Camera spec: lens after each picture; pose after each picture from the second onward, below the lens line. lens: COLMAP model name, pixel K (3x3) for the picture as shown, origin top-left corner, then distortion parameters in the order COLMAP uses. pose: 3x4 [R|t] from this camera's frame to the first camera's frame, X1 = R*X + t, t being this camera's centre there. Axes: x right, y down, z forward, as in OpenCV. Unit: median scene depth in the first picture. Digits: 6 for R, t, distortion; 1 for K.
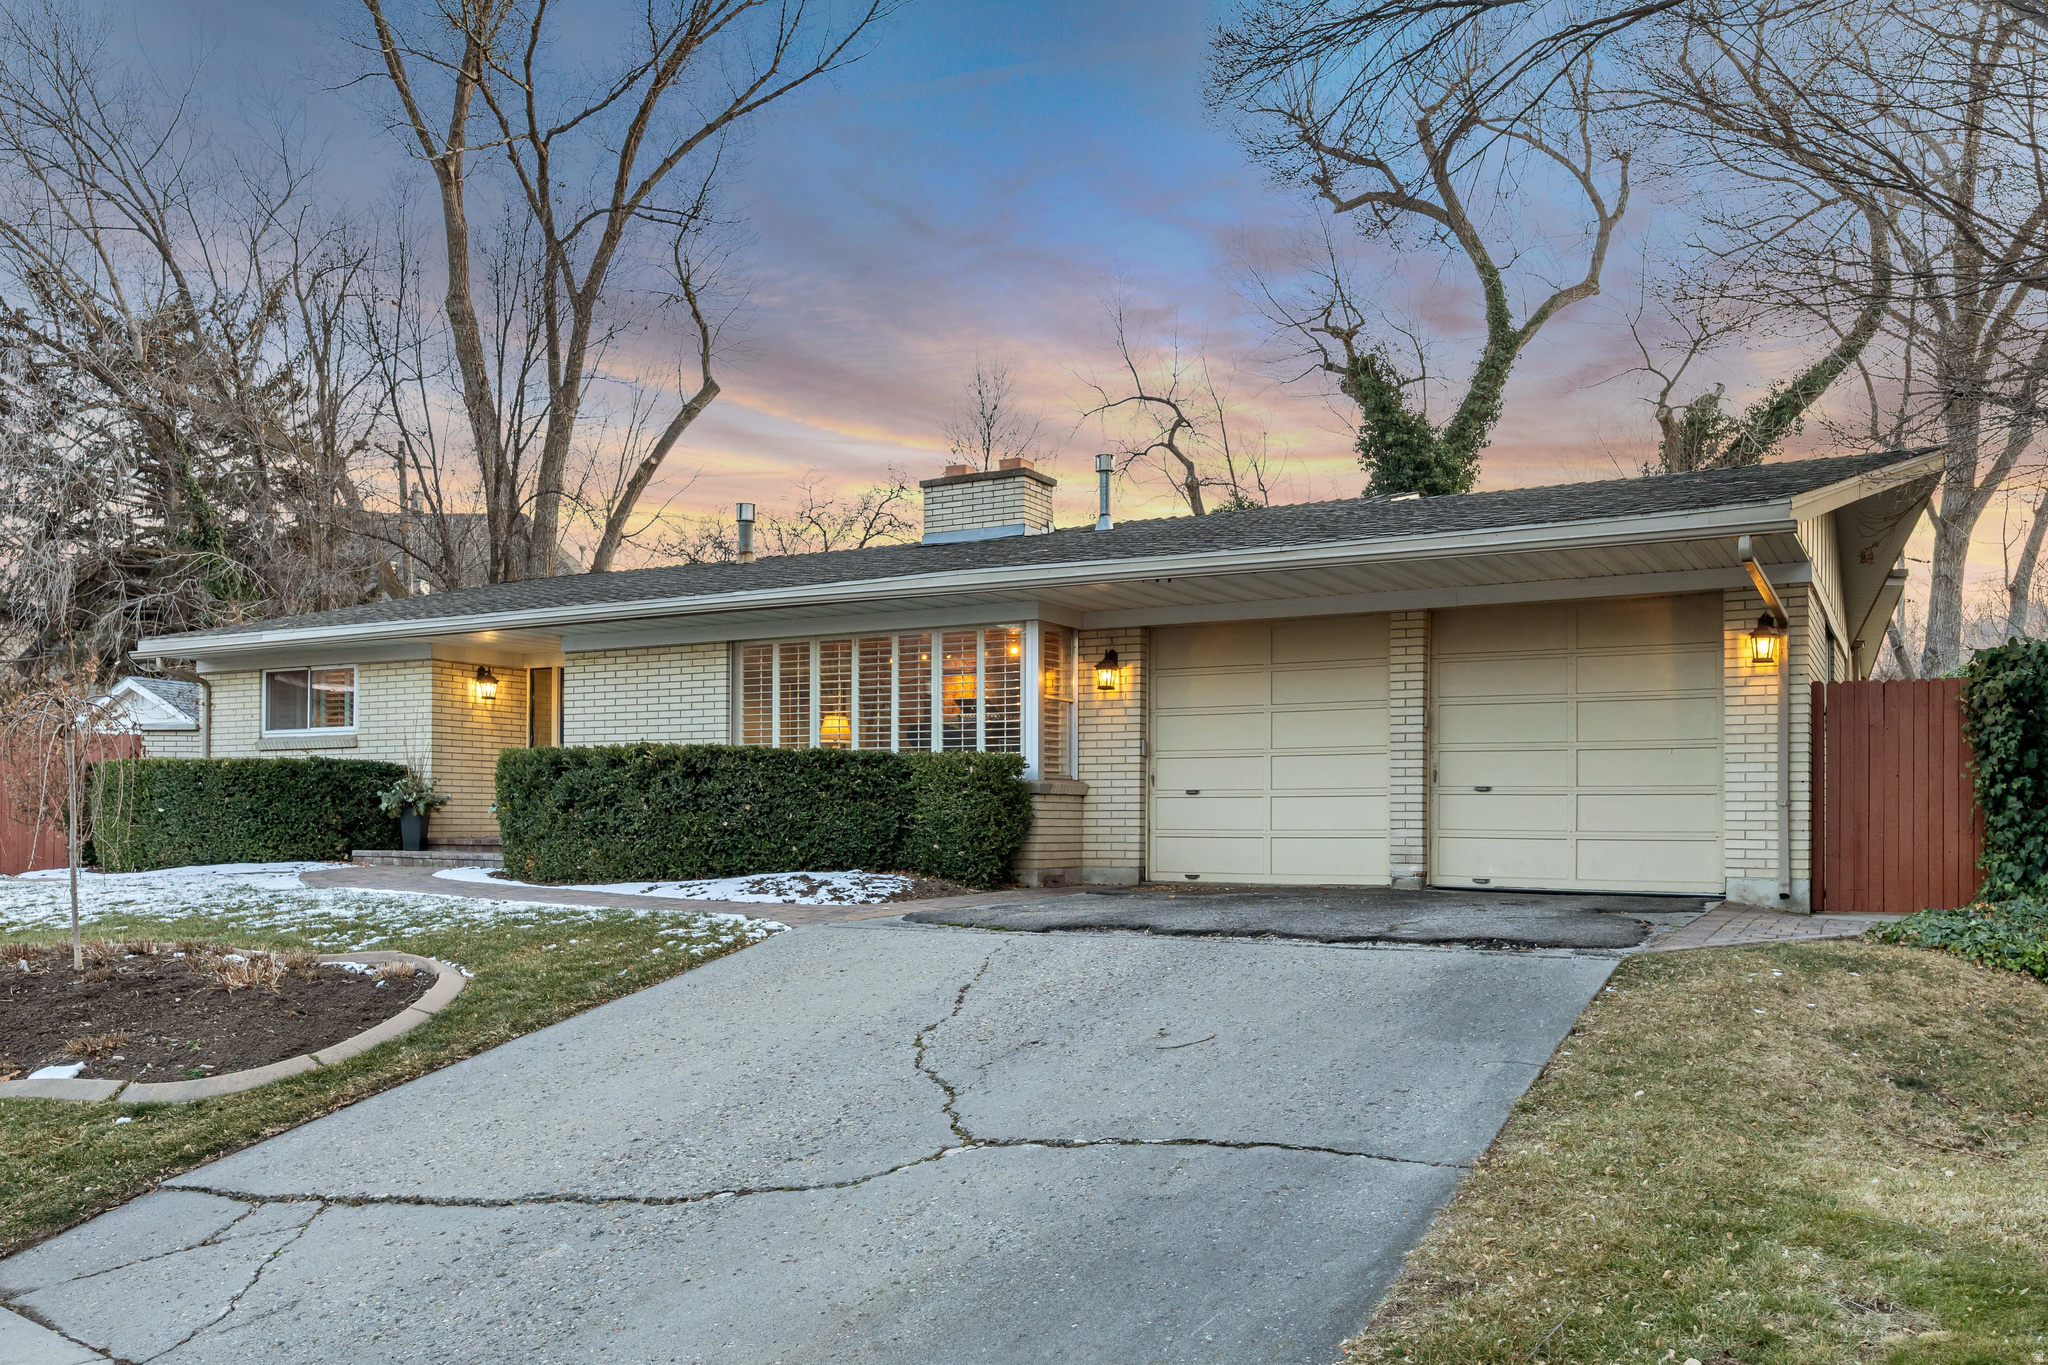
lens RADIAL K [[1631.9, 0, 988.5], [0, 1631.9, 804.0], [0, 0, 1]] dist [-0.006841, -0.001695]
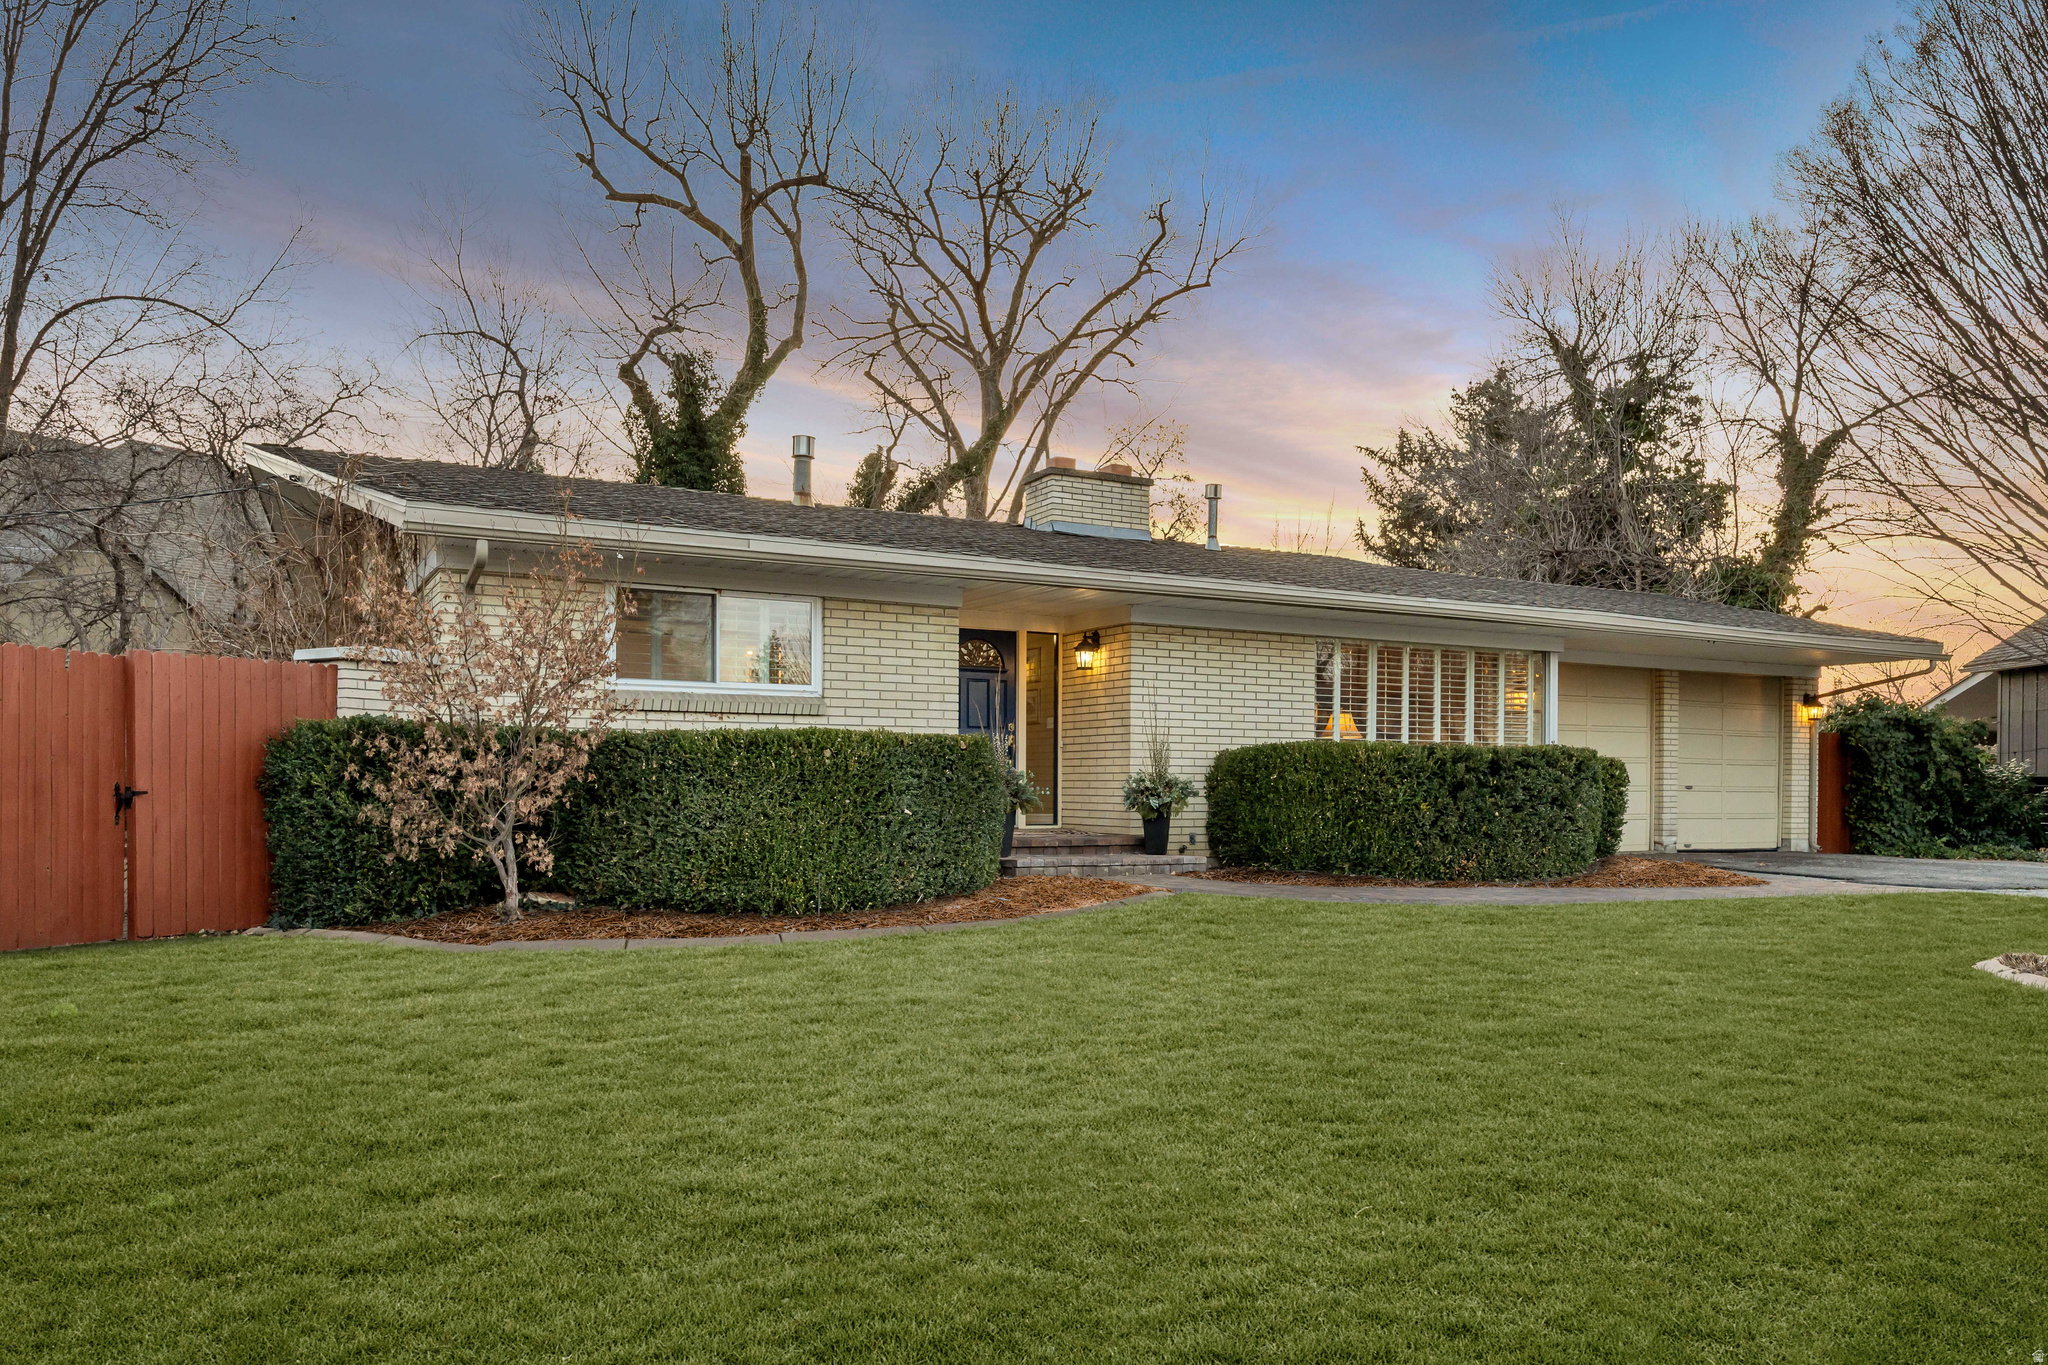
lens RADIAL K [[1437.8, 0, 1020.1], [0, 1437.8, 799.2], [0, 0, 1]] dist [-0.004001, 0.000990]
pose [[0.514924, -0.010399, 0.857173, -0.856749], [-0.016304, 0.999627, 0.021921, -0.012315], [-0.857081, -0.025263, 0.514562, 0.580752]]
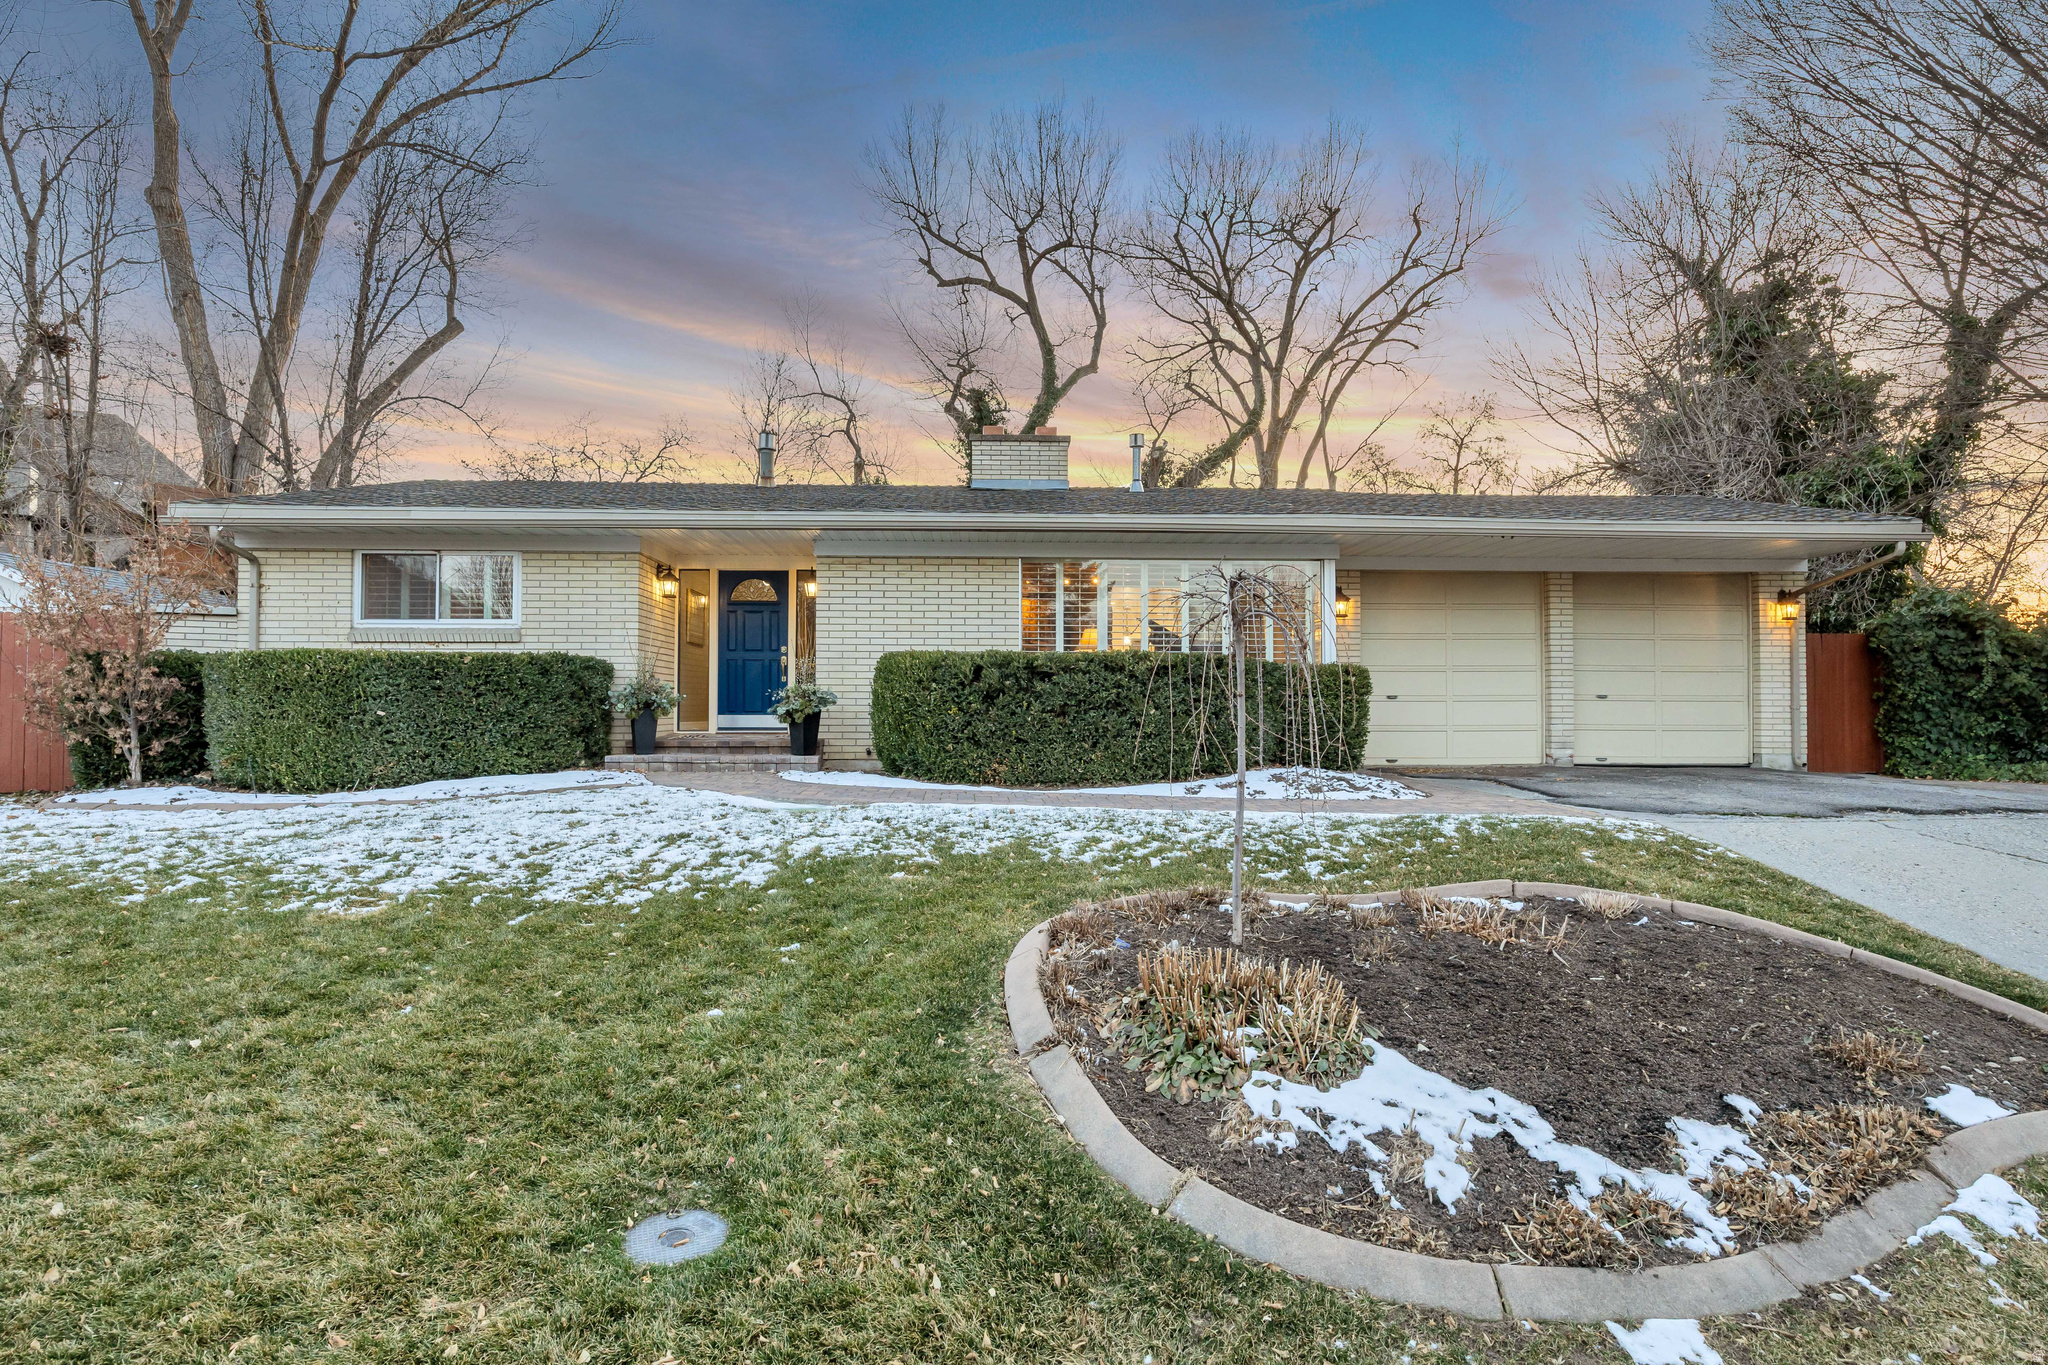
lens RADIAL K [[1073.3, 0, 1029.2], [0, 1073.3, 682.2], [0, 0, 1]] dist [-0.007264, -0.002256]
pose [[0.839963, 0.009379, 0.542562, -0.452722], [-0.004809, 0.999940, -0.009839, -0.006945], [-0.542622, 0.005655, 0.839958, 0.314782]]
